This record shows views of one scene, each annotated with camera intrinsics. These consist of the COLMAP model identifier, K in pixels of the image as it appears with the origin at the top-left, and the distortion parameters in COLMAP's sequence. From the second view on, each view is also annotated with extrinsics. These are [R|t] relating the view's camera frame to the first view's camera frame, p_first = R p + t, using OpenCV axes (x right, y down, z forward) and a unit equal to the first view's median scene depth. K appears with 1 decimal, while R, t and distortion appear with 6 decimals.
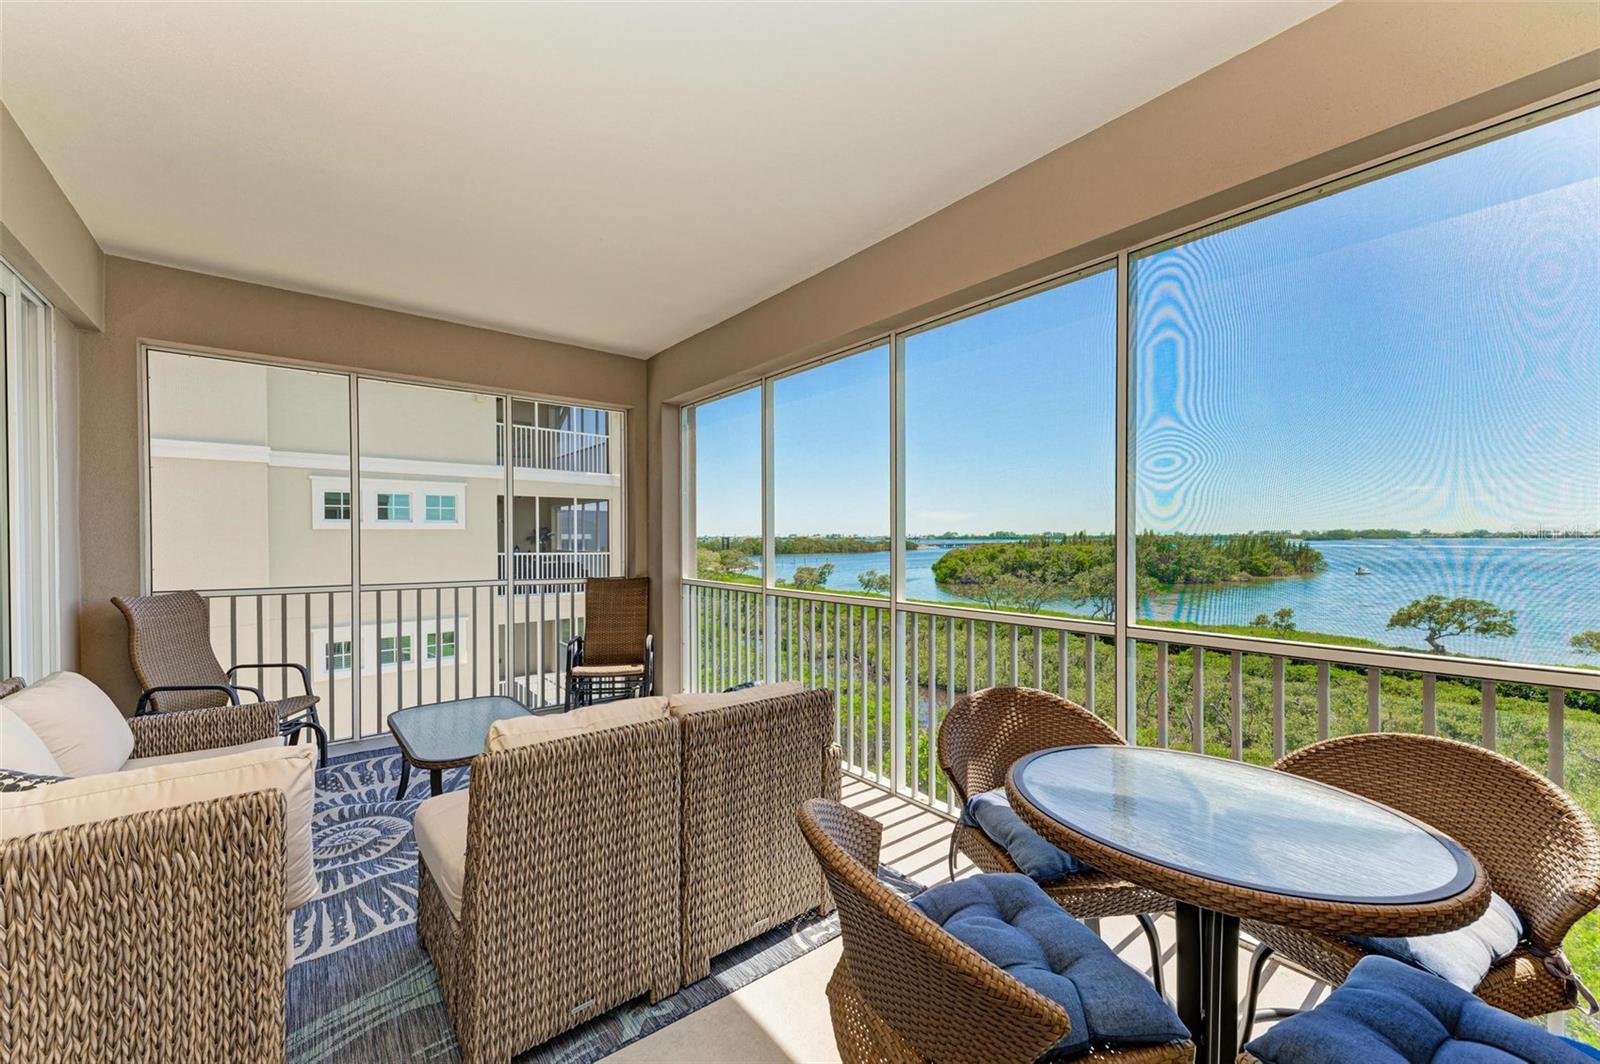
lens RADIAL K [[616.4, 0, 801.3], [0, 616.4, 539.7], [0, 0, 1]] dist [0.023697, -0.007230]
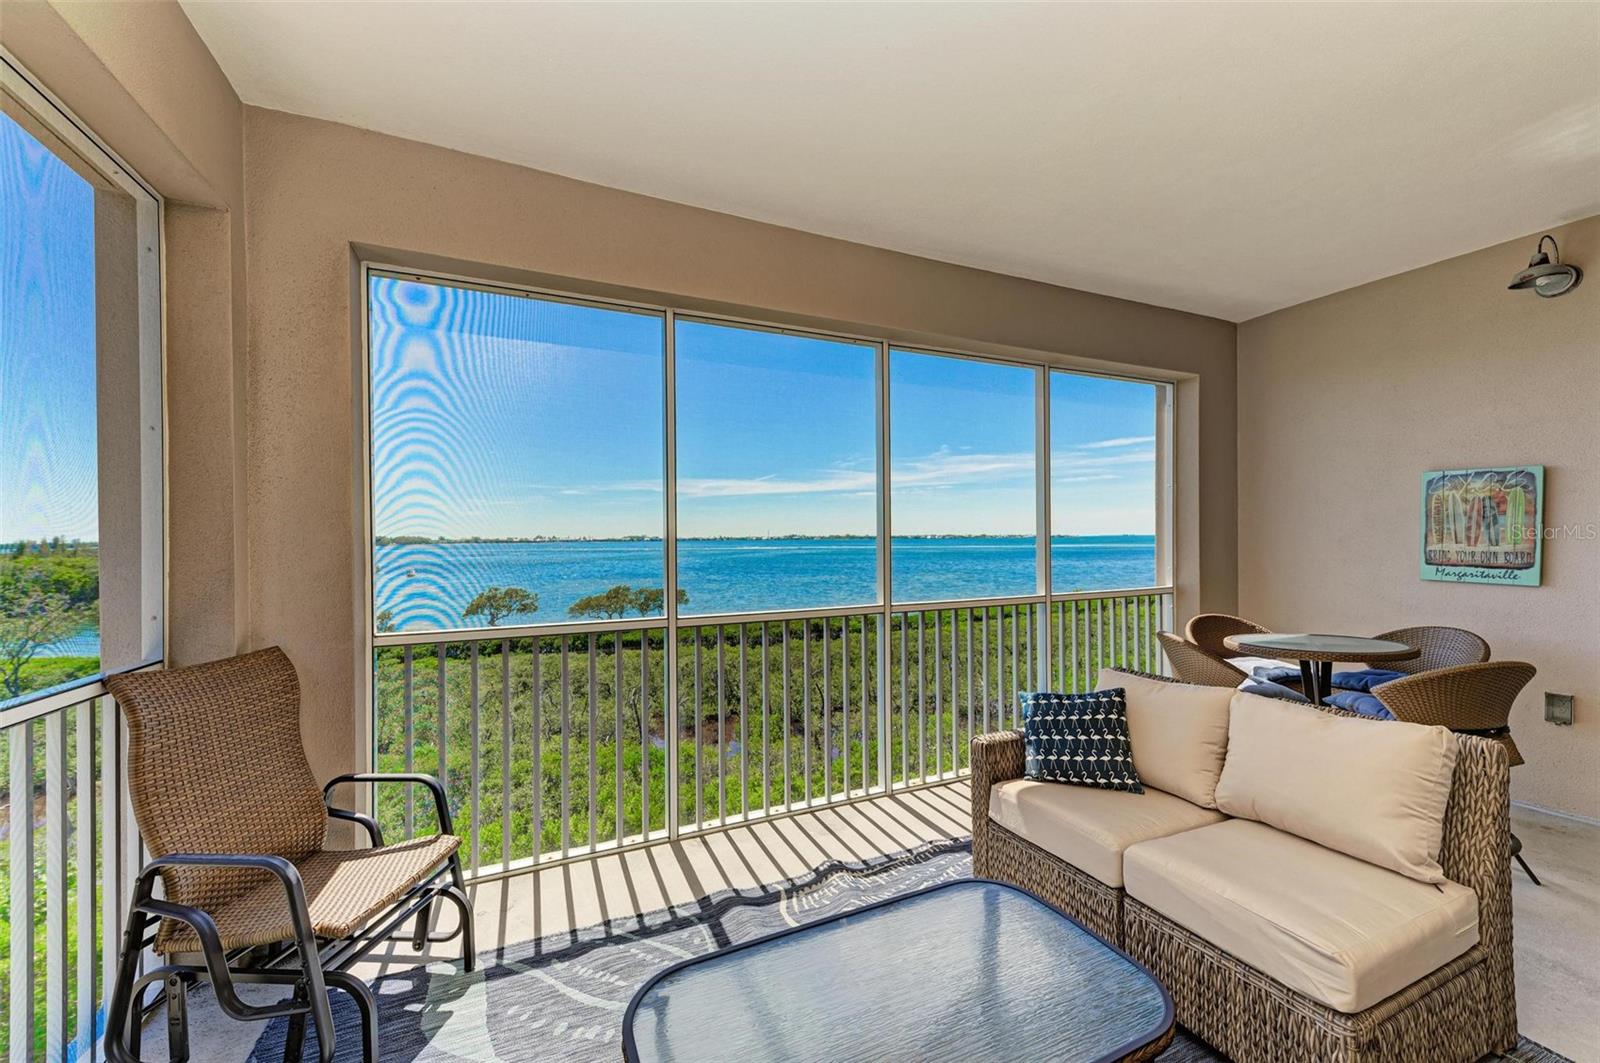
lens RADIAL K [[616.4, 0, 801.3], [0, 616.4, 539.2], [0, 0, 1]] dist [0.023697, -0.007230]
pose [[0.256060, 0.000064, 0.966661, -0.761393], [0.010957, 0.999936, -0.002968, -0.004670], [-0.966599, 0.011352, 0.256043, 0.772242]]
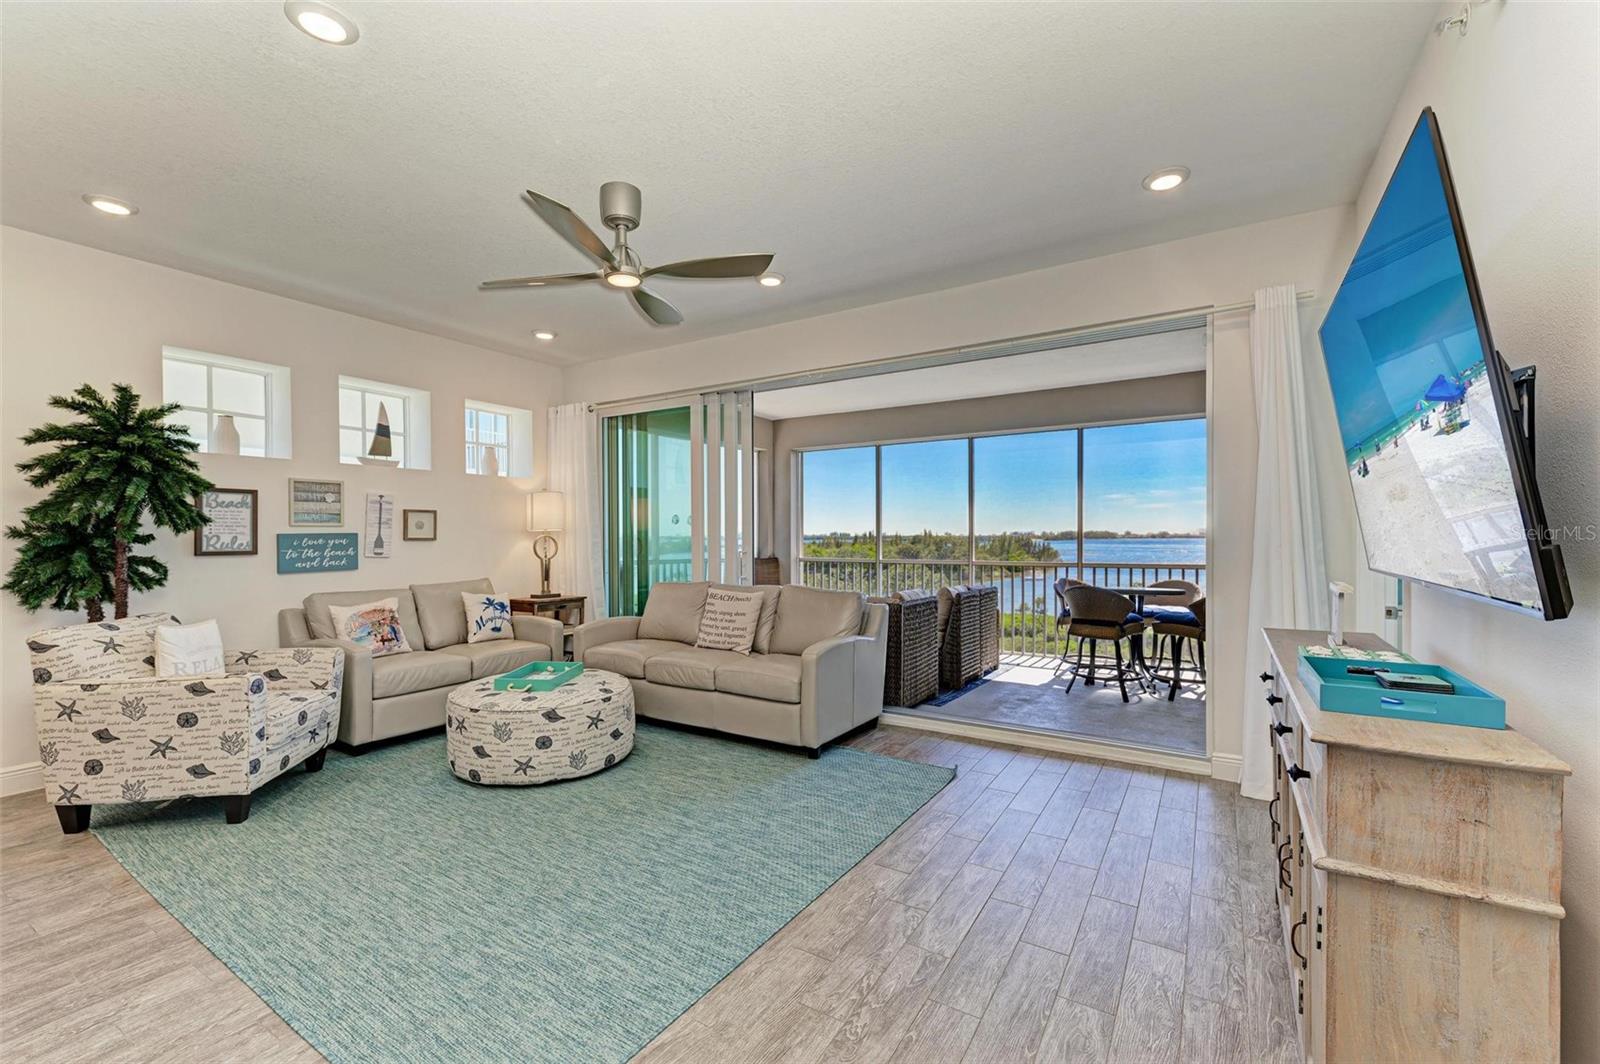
lens RADIAL K [[669.1, 0, 799.4], [0, 669.1, 539.4], [0, 0, 1]] dist [0.013673, -0.000441]
pose [[0.946414, -0.000790, 0.322954, -1.016998], [0.001229, 0.999999, -0.001154, 0.020904], [-0.322953, 0.001490, 0.946414, -0.884463]]
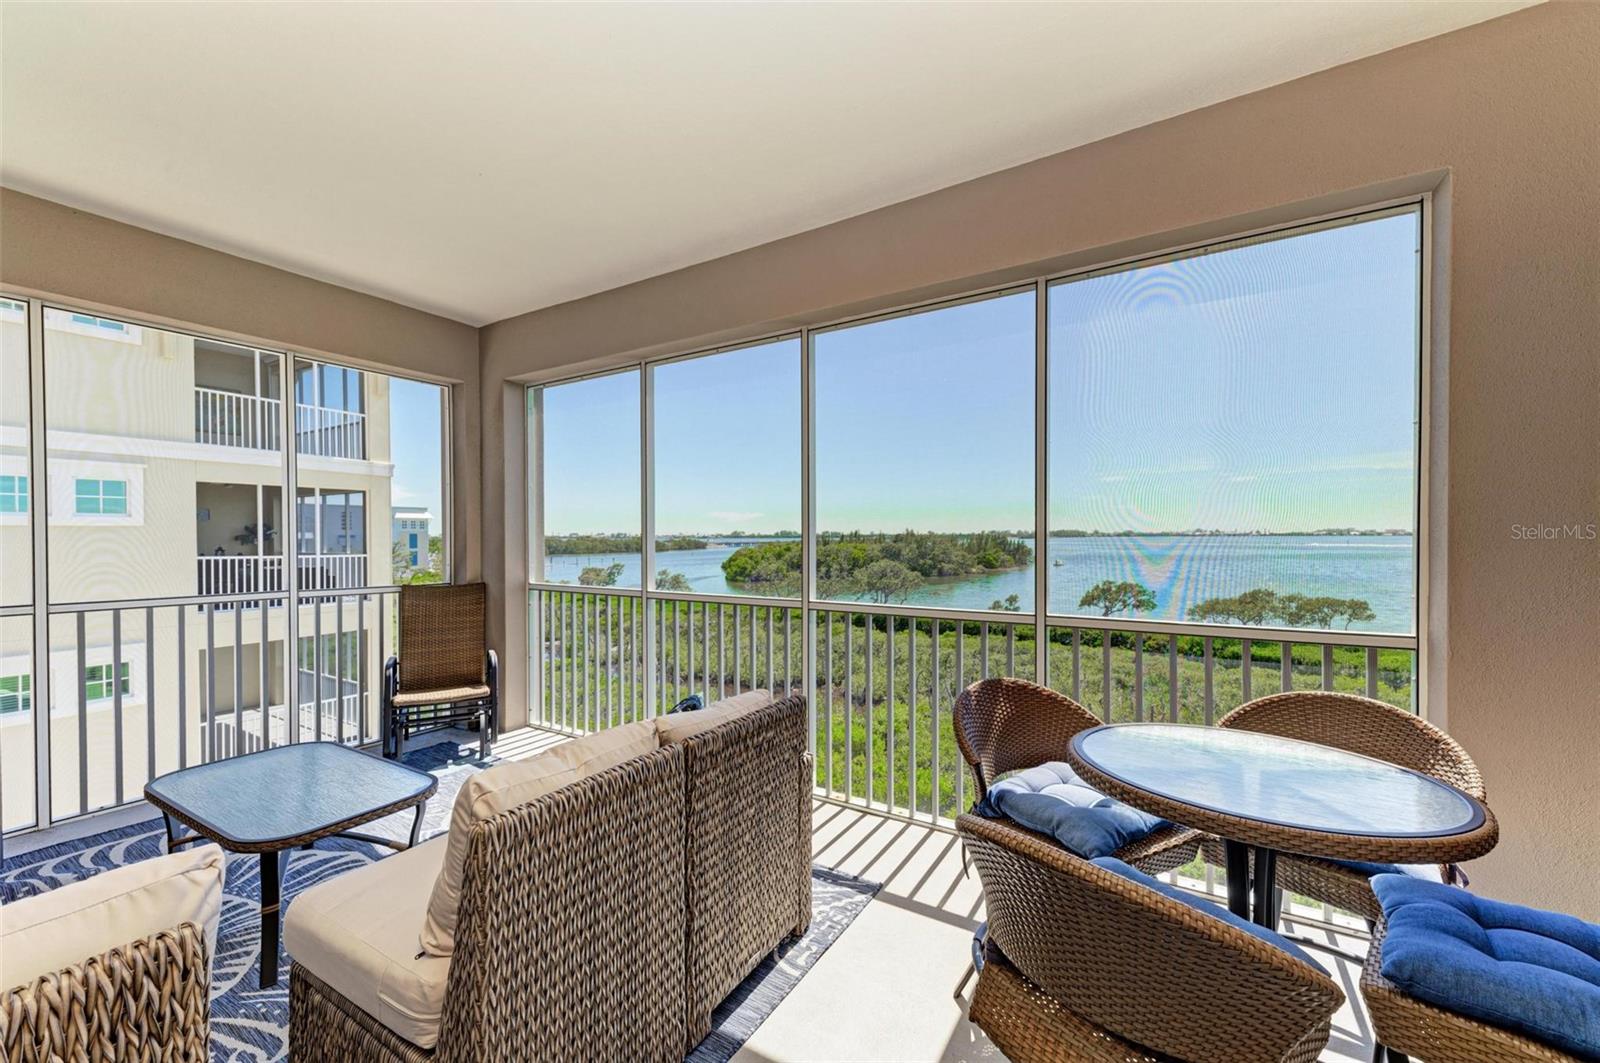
lens RADIAL K [[616.4, 0, 801.3], [0, 616.4, 539.2], [0, 0, 1]] dist [0.023697, -0.007230]
pose [[0.942927, -0.002201, 0.332992, -0.161388], [0.001832, 0.999997, 0.001425, 0.000225], [-0.332994, -0.000734, 0.942929, 0.062026]]
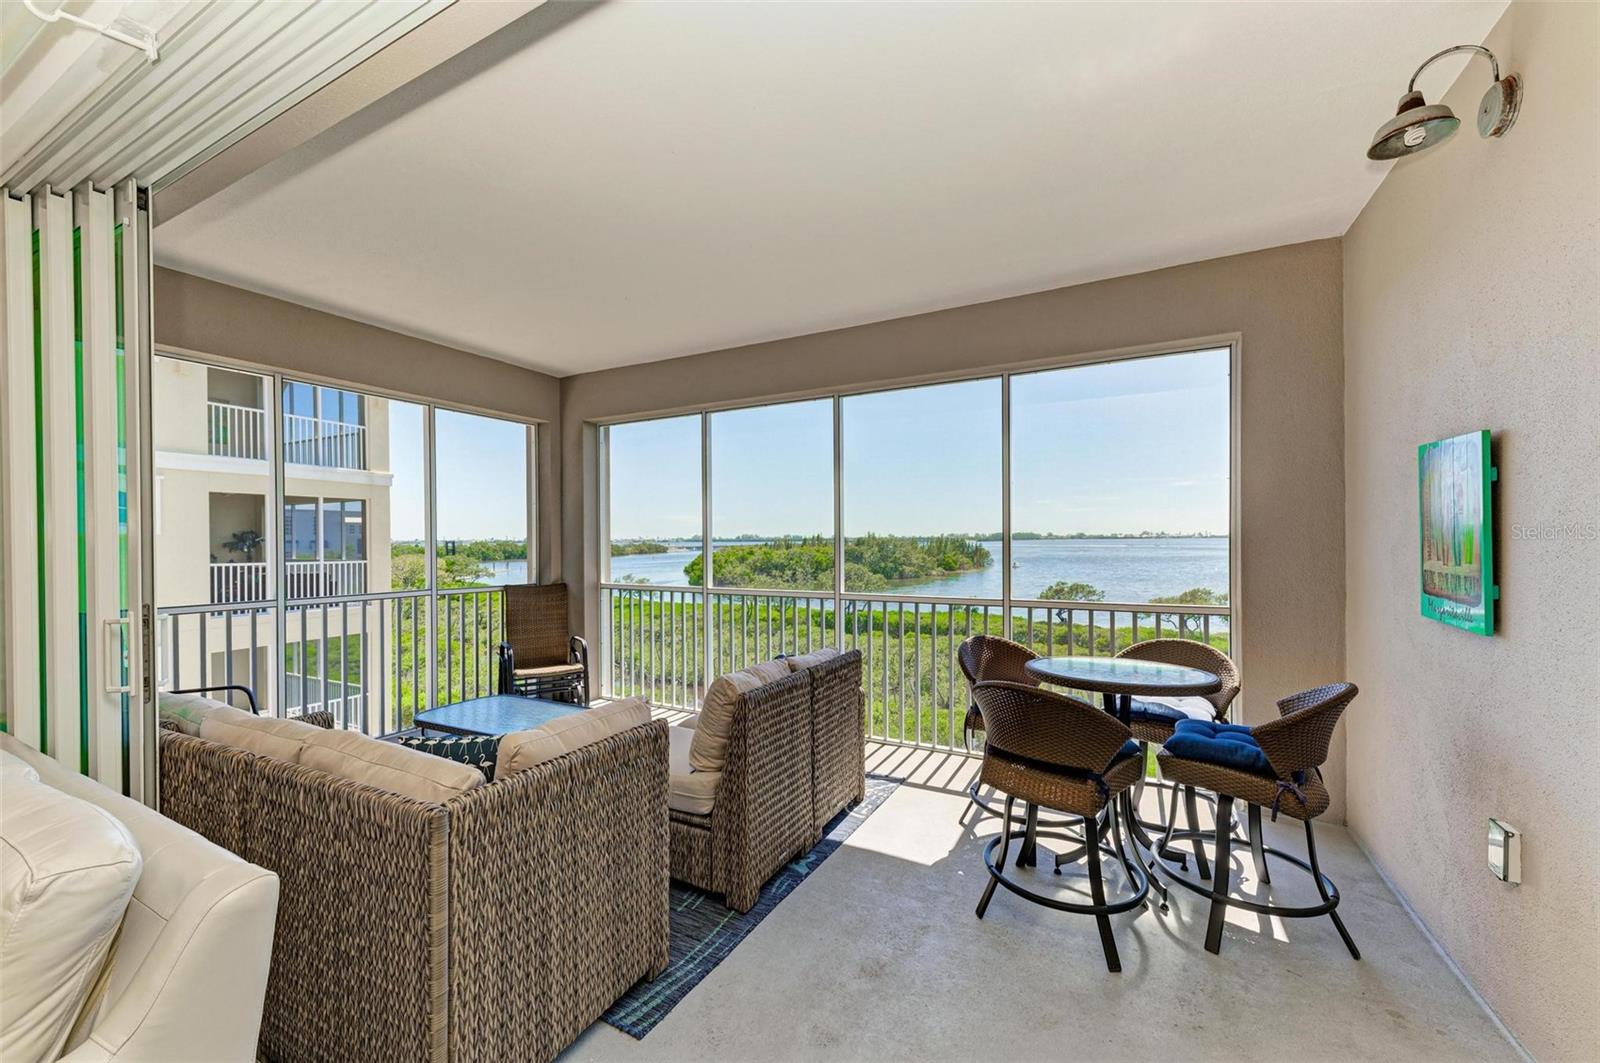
lens RADIAL K [[616.4, 0, 801.3], [0, 616.4, 539.2], [0, 0, 1]] dist [0.023697, -0.007230]
pose [[0.920387, -0.003598, 0.390992, -0.391985], [0.005668, 0.999975, -0.004140, -0.010753], [-0.390968, 0.006027, 0.920385, -0.184964]]
